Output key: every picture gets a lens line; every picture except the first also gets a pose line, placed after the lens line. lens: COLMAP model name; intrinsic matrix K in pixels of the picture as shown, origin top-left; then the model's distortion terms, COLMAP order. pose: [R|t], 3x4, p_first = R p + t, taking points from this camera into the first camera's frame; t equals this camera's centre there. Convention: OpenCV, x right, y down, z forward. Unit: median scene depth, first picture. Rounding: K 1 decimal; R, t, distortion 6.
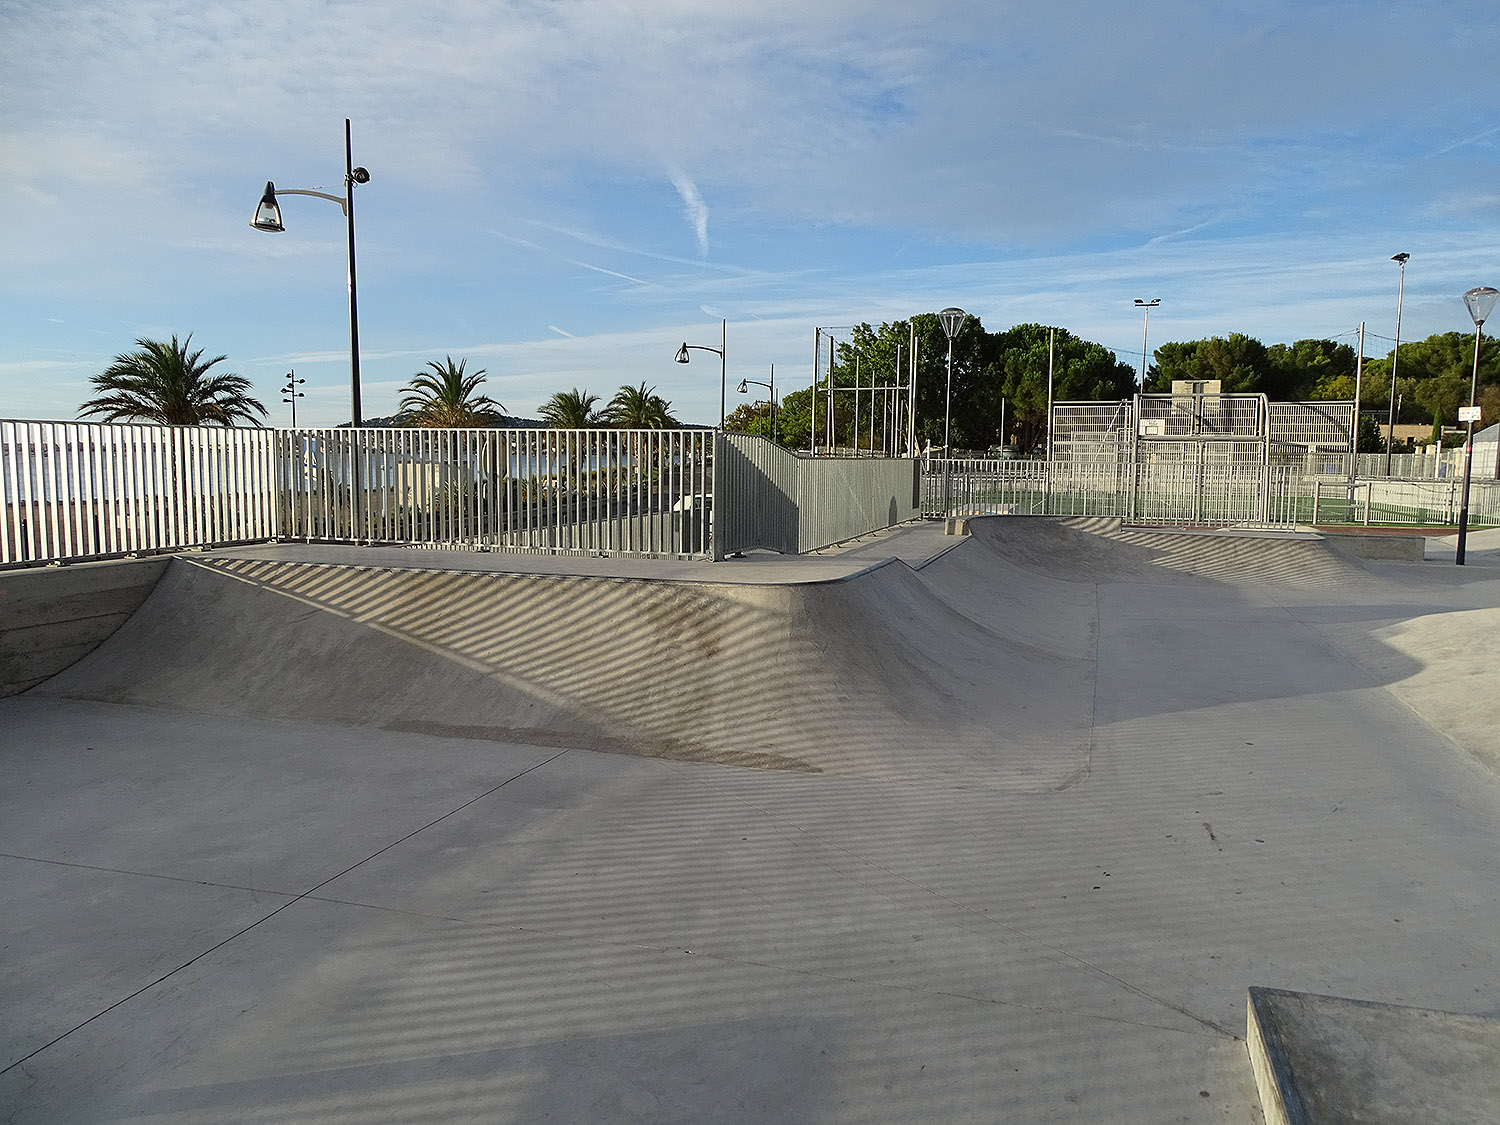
lens RADIAL K [[1043.7, 0, 750.0], [0, 1043.7, 562.5], [0, 0, 1]] dist [-0.015262, -0.004536]
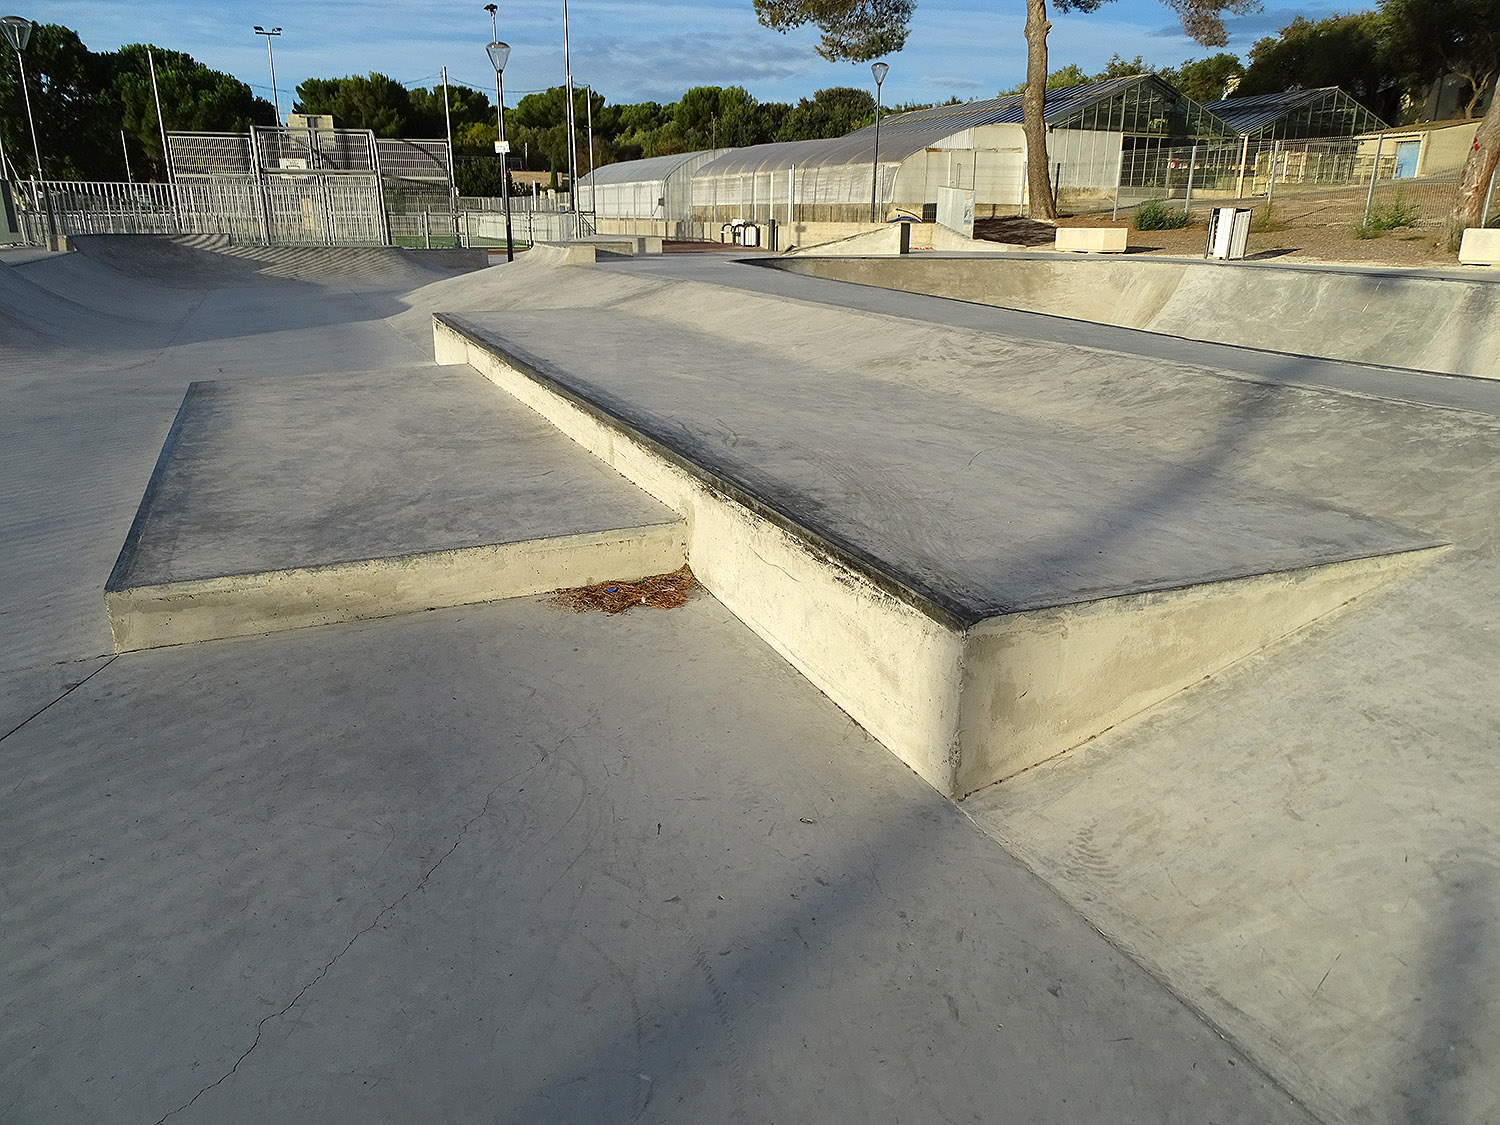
lens RADIAL K [[1041.9, 0, 750.0], [0, 1041.9, 562.5], [0, 0, 1]] dist [-0.007230, -0.000240]
pose [[0.741194, -0.219865, 0.634264, -0.005556], [0.071411, 0.965305, 0.251169, 0.017414], [-0.667481, -0.140872, 0.731180, -0.076370]]
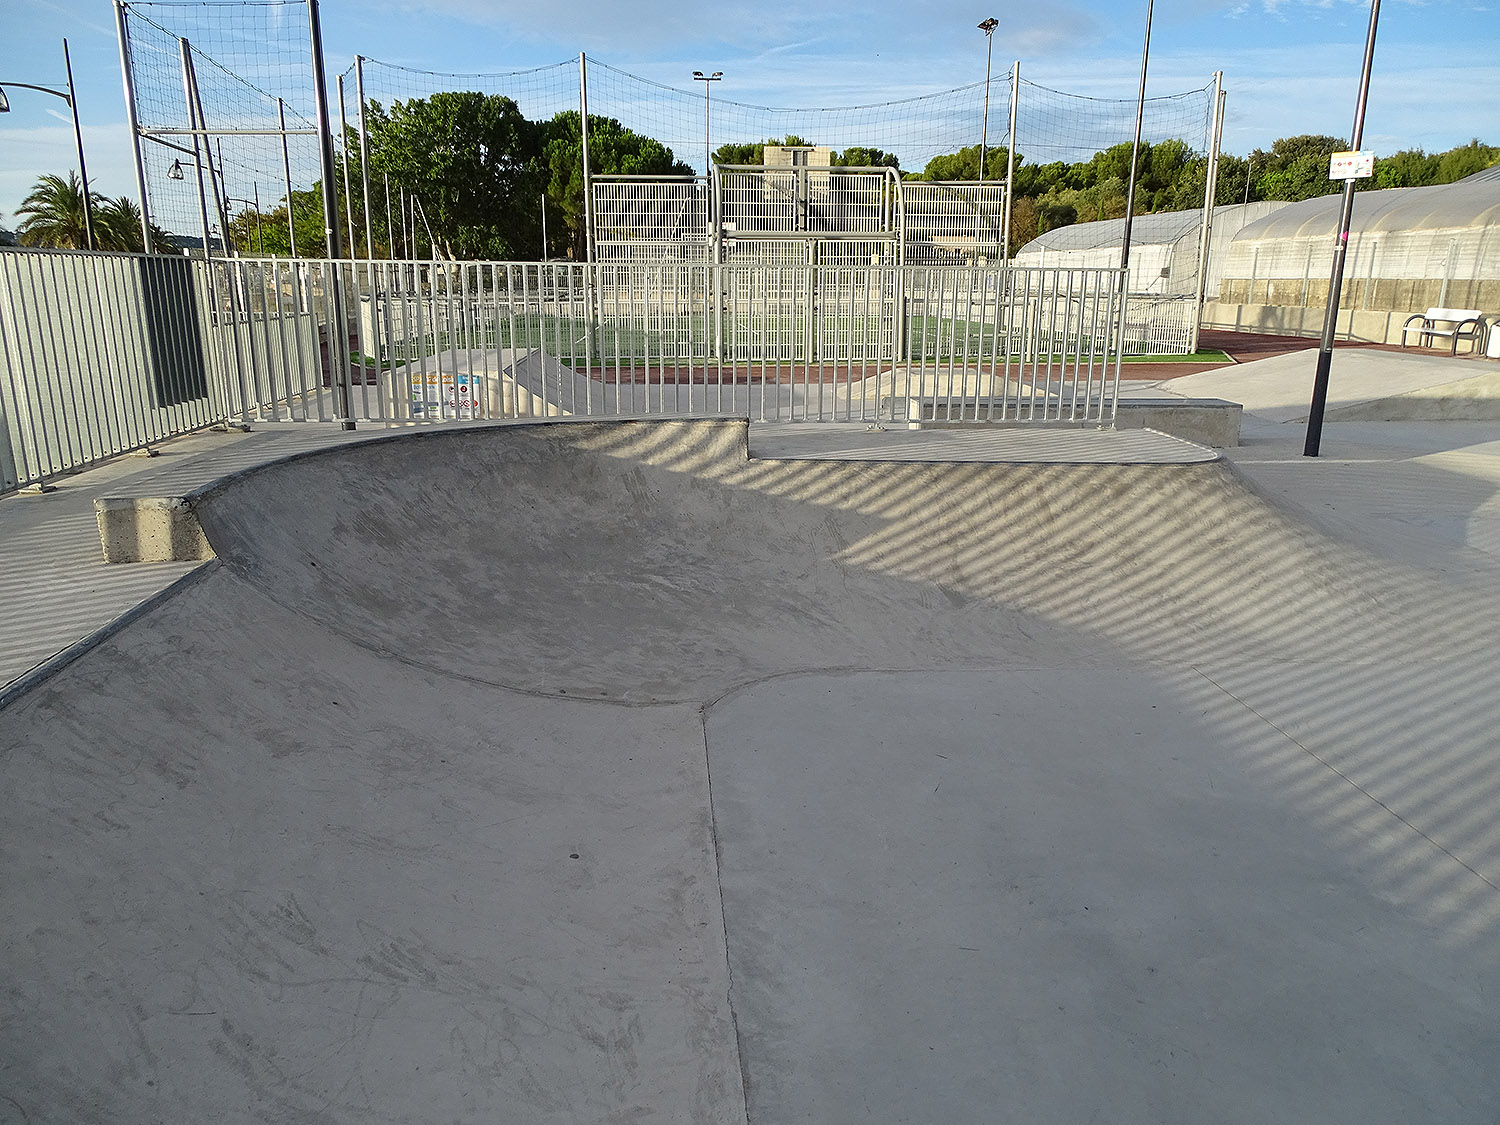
lens RADIAL K [[1041.9, 0, 750.0], [0, 1041.9, 562.5], [0, 0, 1]] dist [-0.007230, -0.000240]
pose [[0.919347, -0.109997, 0.377759, 0.064400], [0.044719, 0.983116, 0.177436, -0.017295], [-0.390899, -0.146233, 0.908743, 0.197764]]
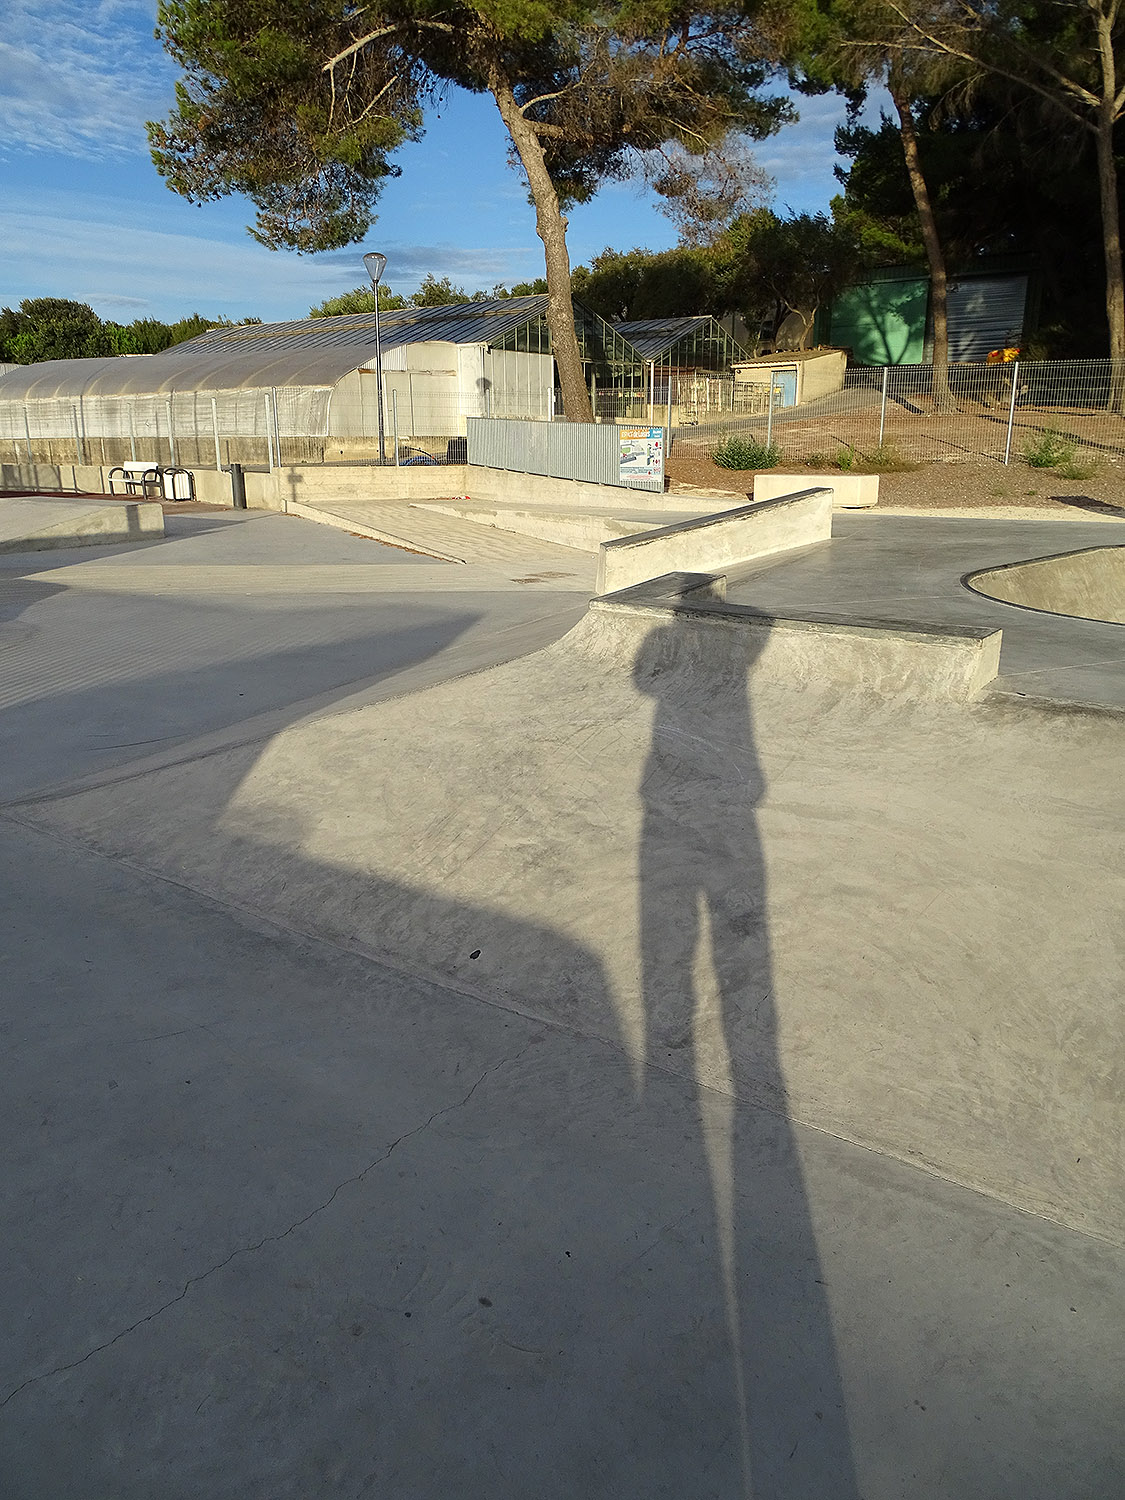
lens RADIAL K [[1041.9, 0, 562.5], [0, 1041.9, 750.0], [0, 0, 1]] dist [-0.007230, -0.000240]
pose [[0.286653, -0.289604, 0.913214, 0.045545], [0.107708, 0.956915, 0.269654, -0.010980], [-0.951961, 0.021063, 0.305495, 0.131428]]
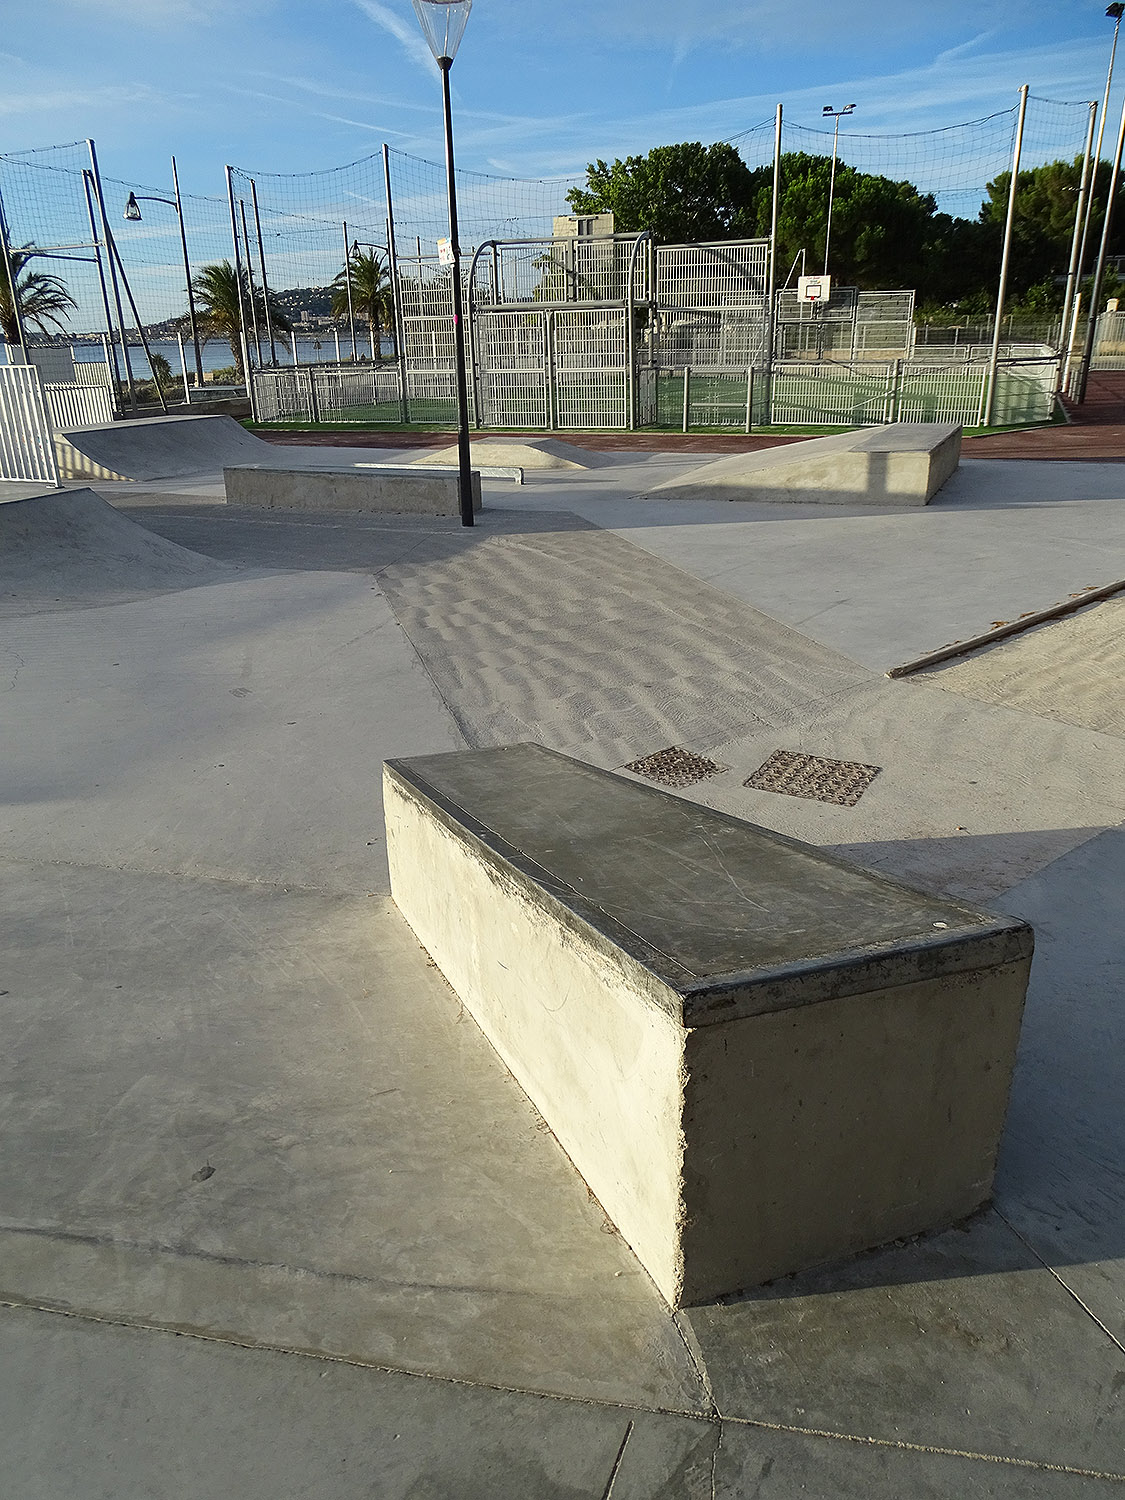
lens RADIAL K [[1045.3, 0, 562.5], [0, 1045.3, 750.0], [0, 0, 1]] dist [0.001681, 0.001185]
pose [[0.996986, -0.000237, -0.077587, 0.257306], [0.021498, 0.961686, 0.273309, -0.012320], [0.074550, -0.274153, 0.958792, 0.125104]]
